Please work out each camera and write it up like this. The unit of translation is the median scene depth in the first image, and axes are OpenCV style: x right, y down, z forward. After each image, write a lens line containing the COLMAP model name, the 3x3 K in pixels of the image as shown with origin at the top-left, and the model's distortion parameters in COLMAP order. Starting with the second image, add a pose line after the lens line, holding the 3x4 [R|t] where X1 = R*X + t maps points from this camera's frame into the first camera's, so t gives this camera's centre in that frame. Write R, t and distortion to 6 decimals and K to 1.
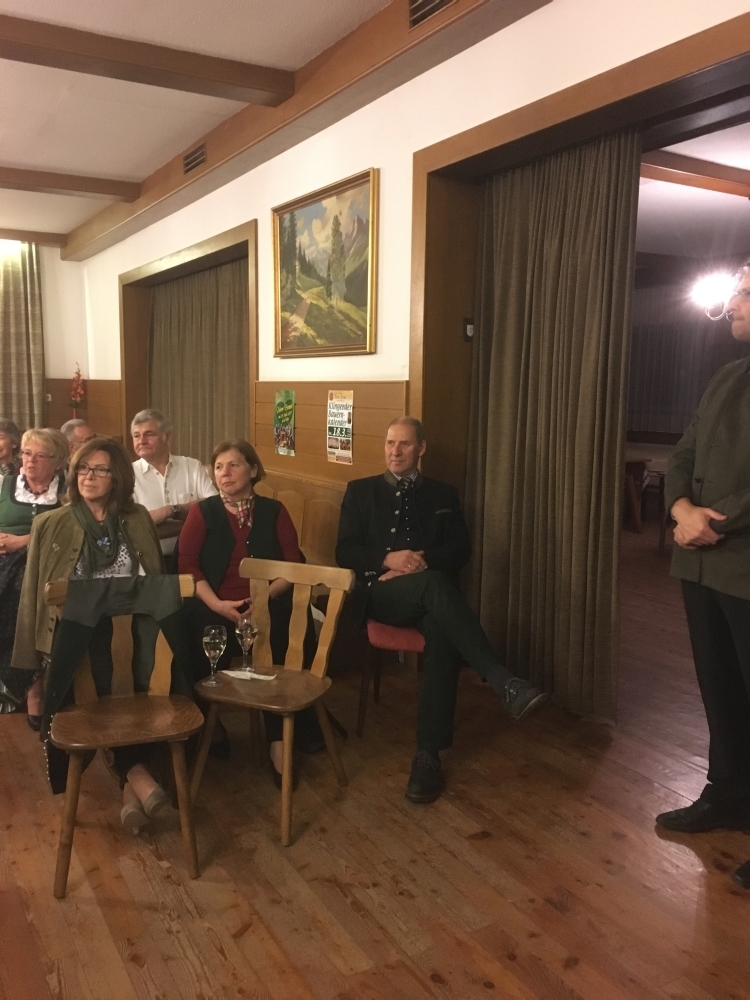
lens RADIAL K [[850.7, 0, 372.5], [0, 850.7, 497.6], [0, 0, 1]] dist [0.084915, -0.111780]
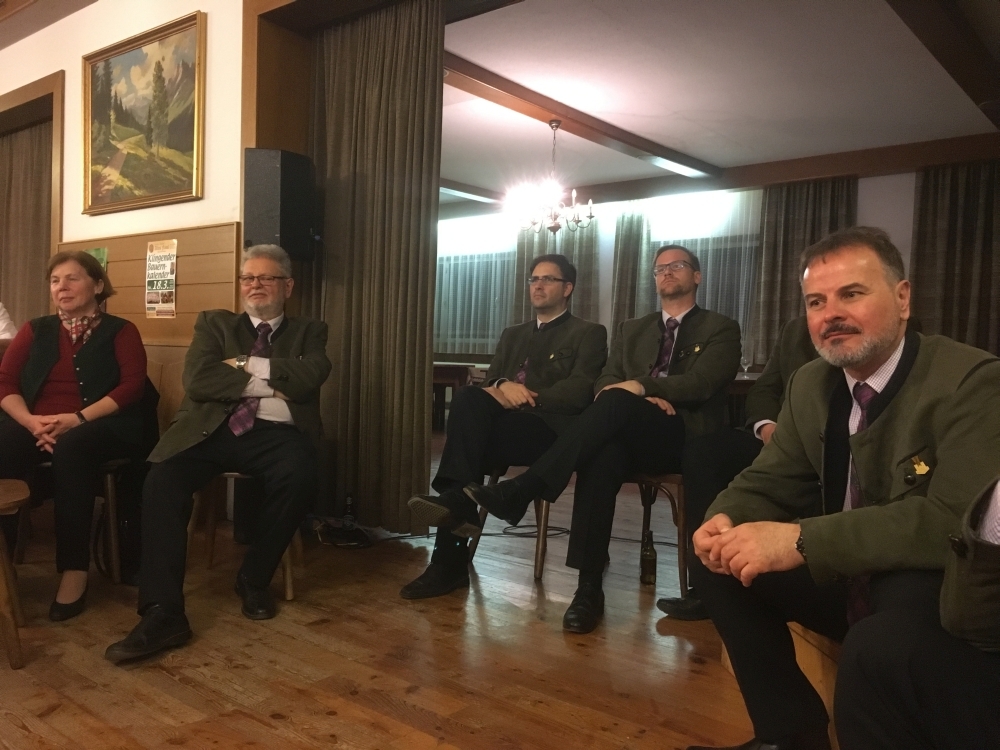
lens RADIAL K [[850.7, 0, 499.5], [0, 850.7, 381.2], [0, 0, 1]] dist [0.084915, -0.111780]
pose [[0.940133, 0.007638, 0.340723, -0.010777], [0.021615, 0.996400, -0.081977, 0.126879], [-0.340122, 0.084434, 0.936583, -0.008074]]
